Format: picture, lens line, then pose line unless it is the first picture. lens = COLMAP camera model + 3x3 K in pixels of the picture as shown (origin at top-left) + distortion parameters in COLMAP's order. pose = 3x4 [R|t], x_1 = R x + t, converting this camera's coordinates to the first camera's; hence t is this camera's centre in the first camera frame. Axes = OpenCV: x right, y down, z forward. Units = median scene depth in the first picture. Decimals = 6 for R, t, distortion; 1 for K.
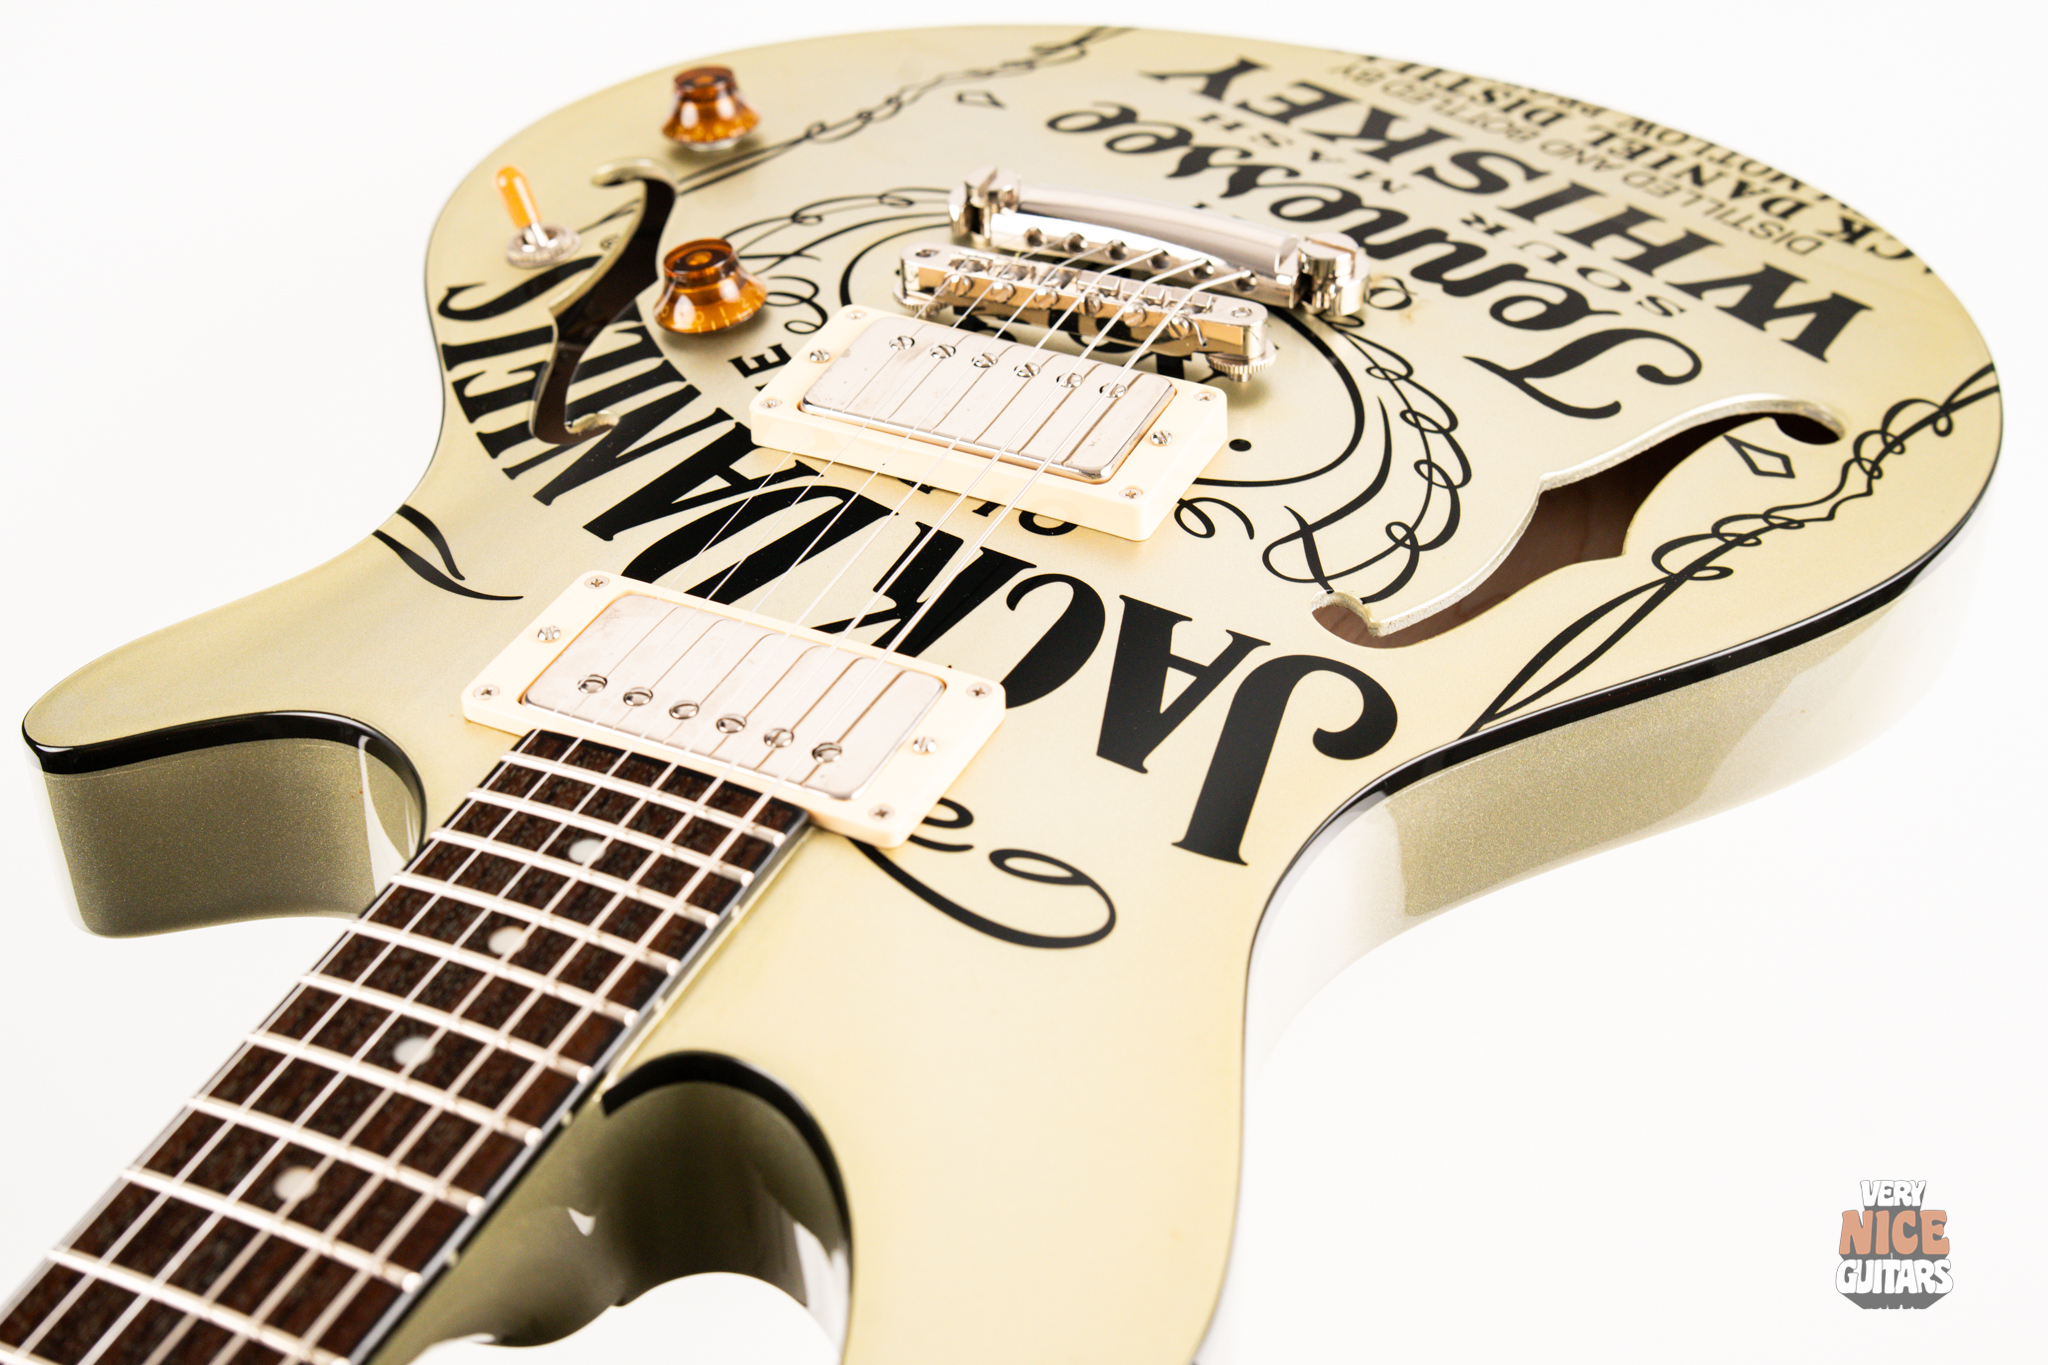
lens RADIAL K [[2907.5, 0, 1017.2], [0, 2907.5, 683.1], [0, 0, 1]] dist [0.103616, -0.315187]
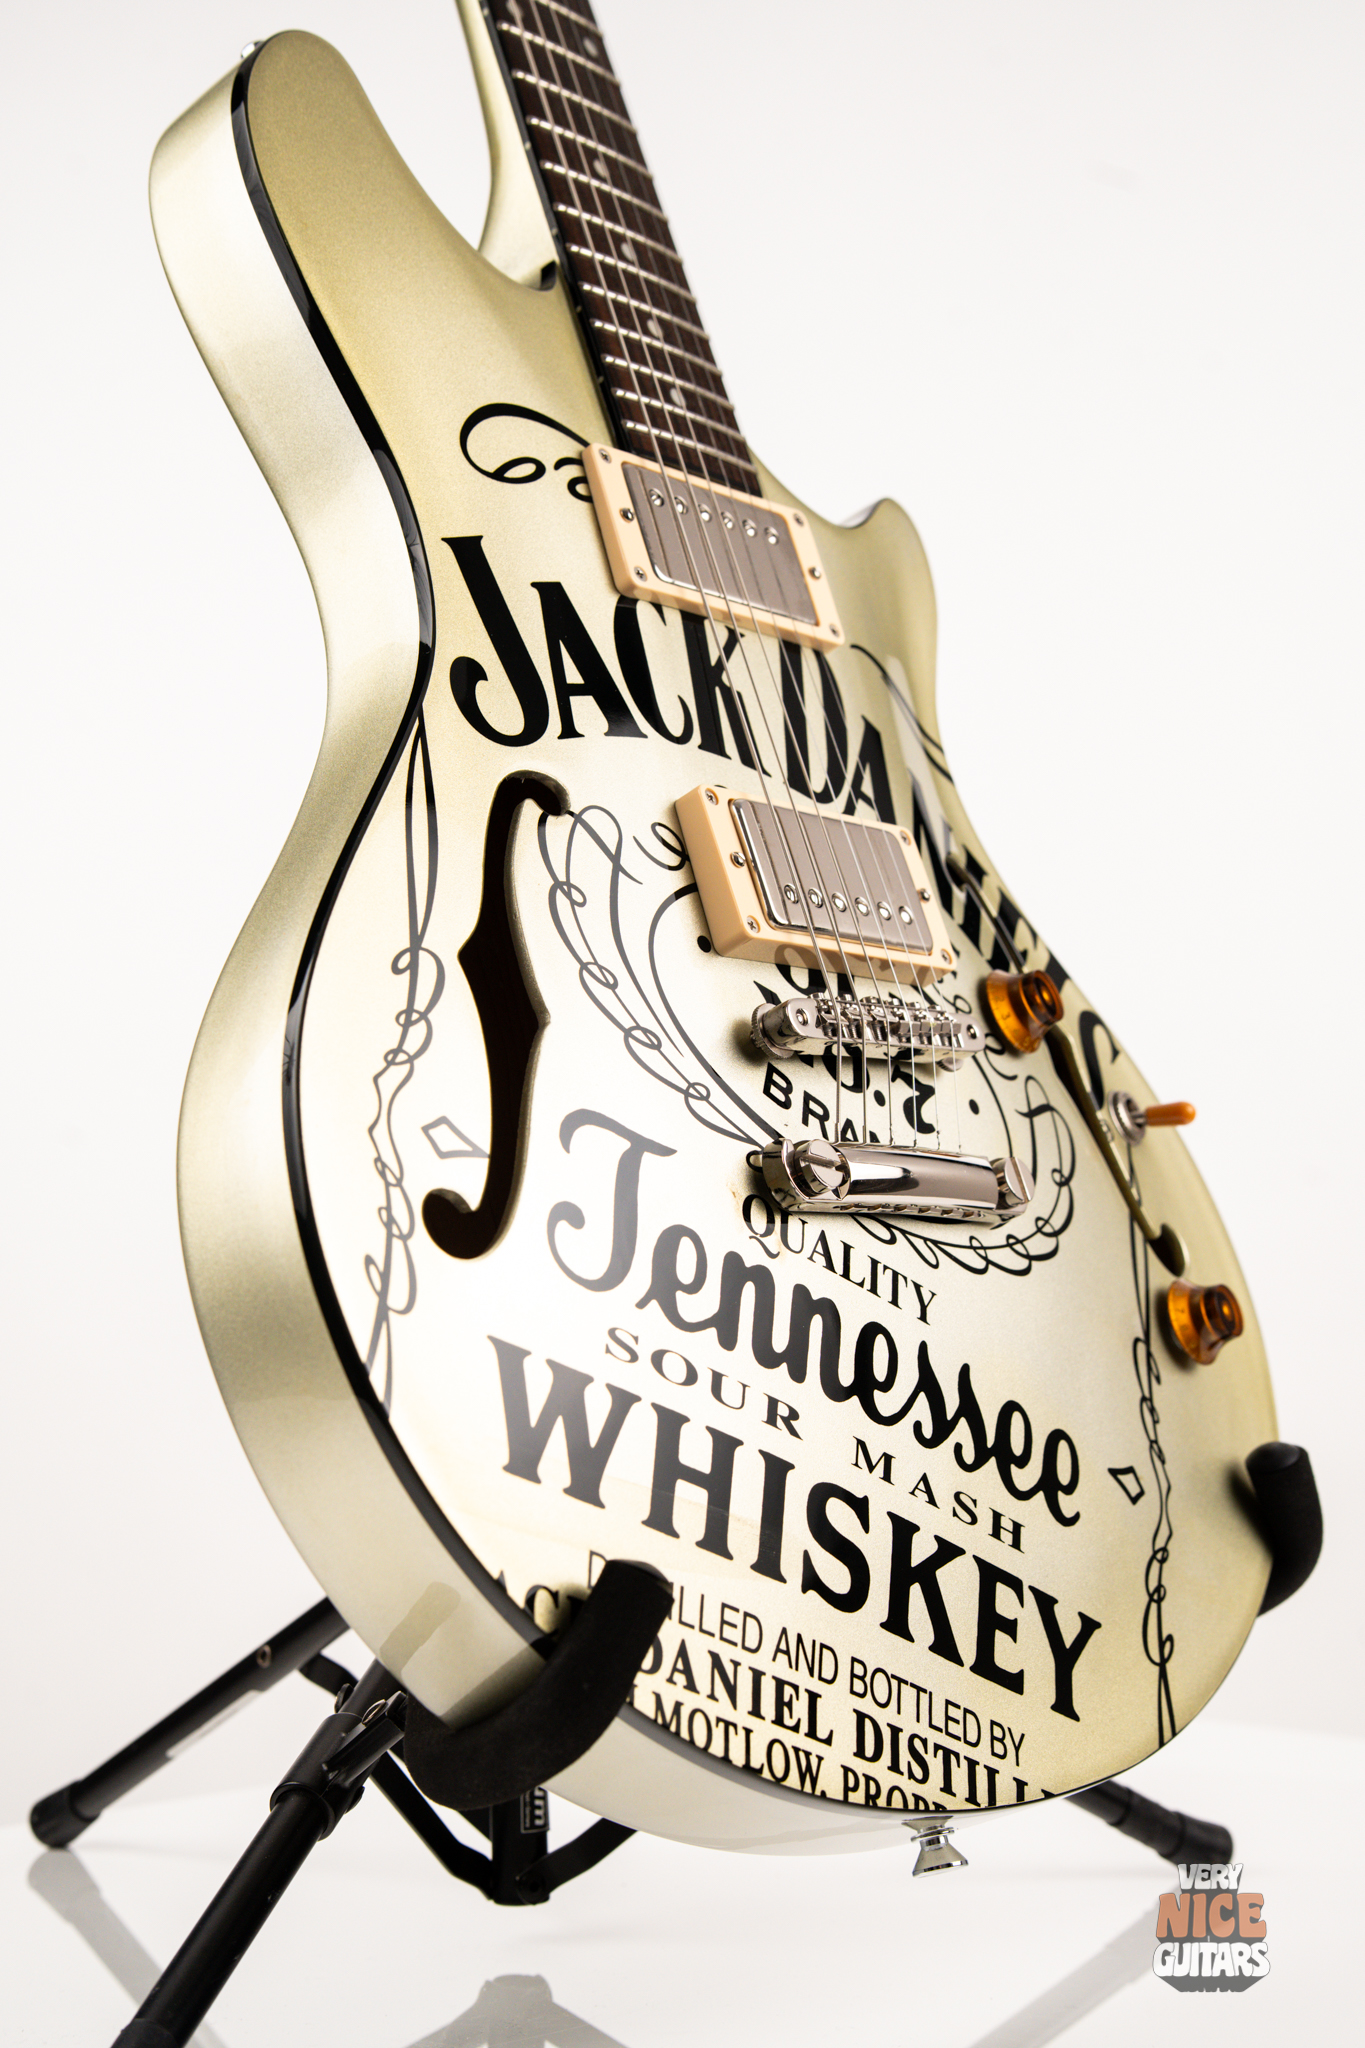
lens RADIAL K [[2907.5, 0, 681.1], [0, 2907.5, 1031.3], [0, 0, 1]] dist [0.103616, -0.315187]
pose [[-0.503062, 0.337849, -0.795479, 1.022146], [-0.864232, -0.202622, 0.460486, -0.617043], [-0.005607, 0.919131, 0.393911, 0.530226]]
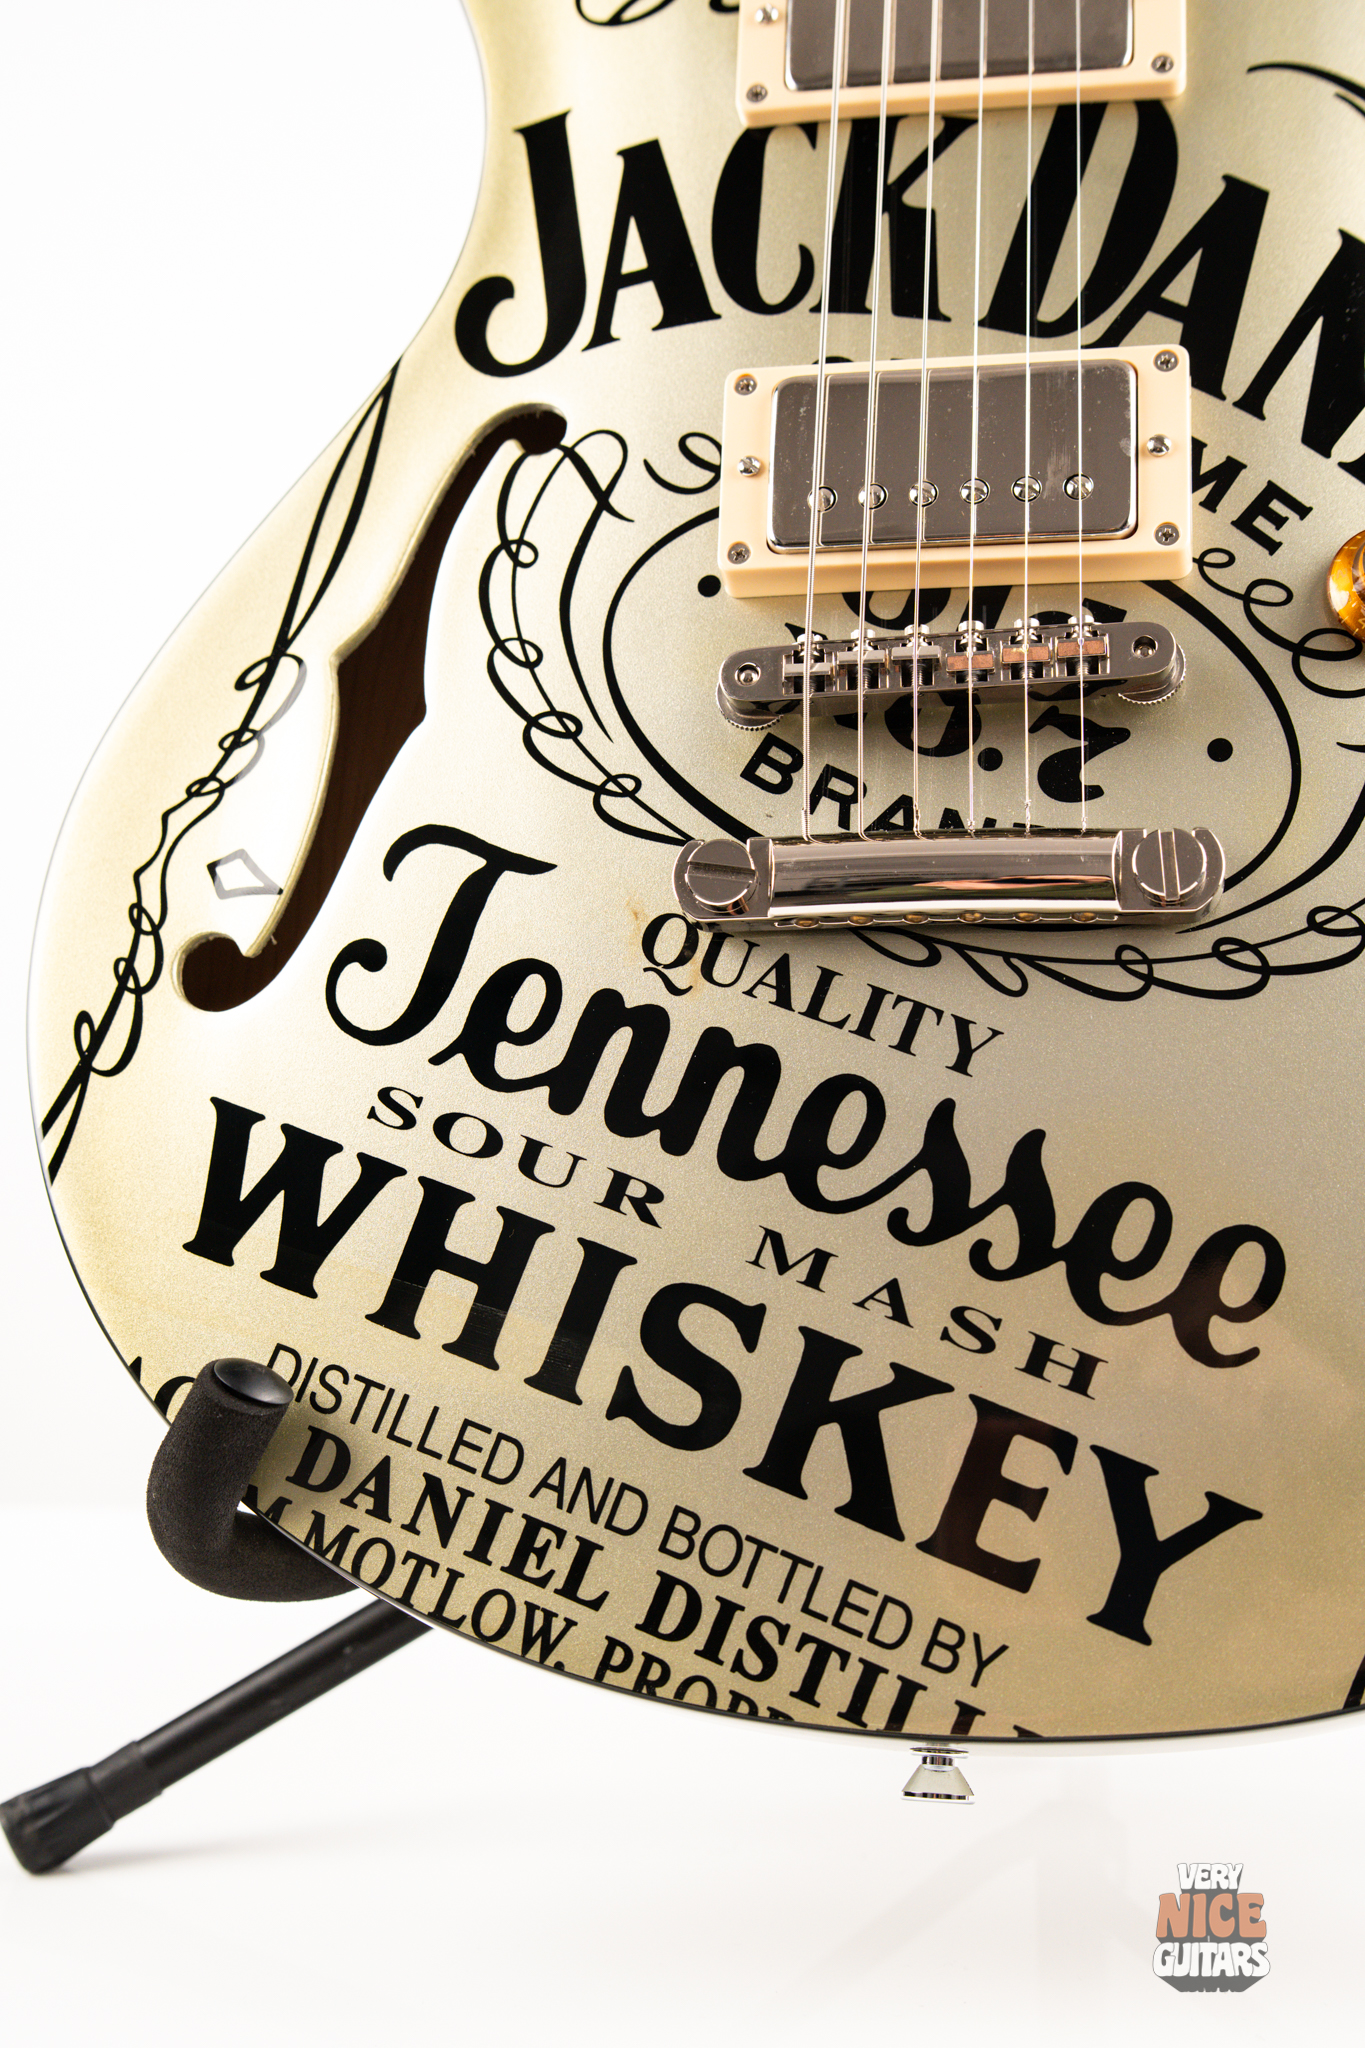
lens RADIAL K [[2907.5, 0, 681.1], [0, 2907.5, 1031.3], [0, 0, 1]] dist [0.103616, -0.315187]
pose [[-0.896636, 0.439100, 0.056880, 0.090780], [-0.082357, -0.291619, 0.952982, -0.991682], [0.435042, 0.849794, 0.297639, 0.801799]]
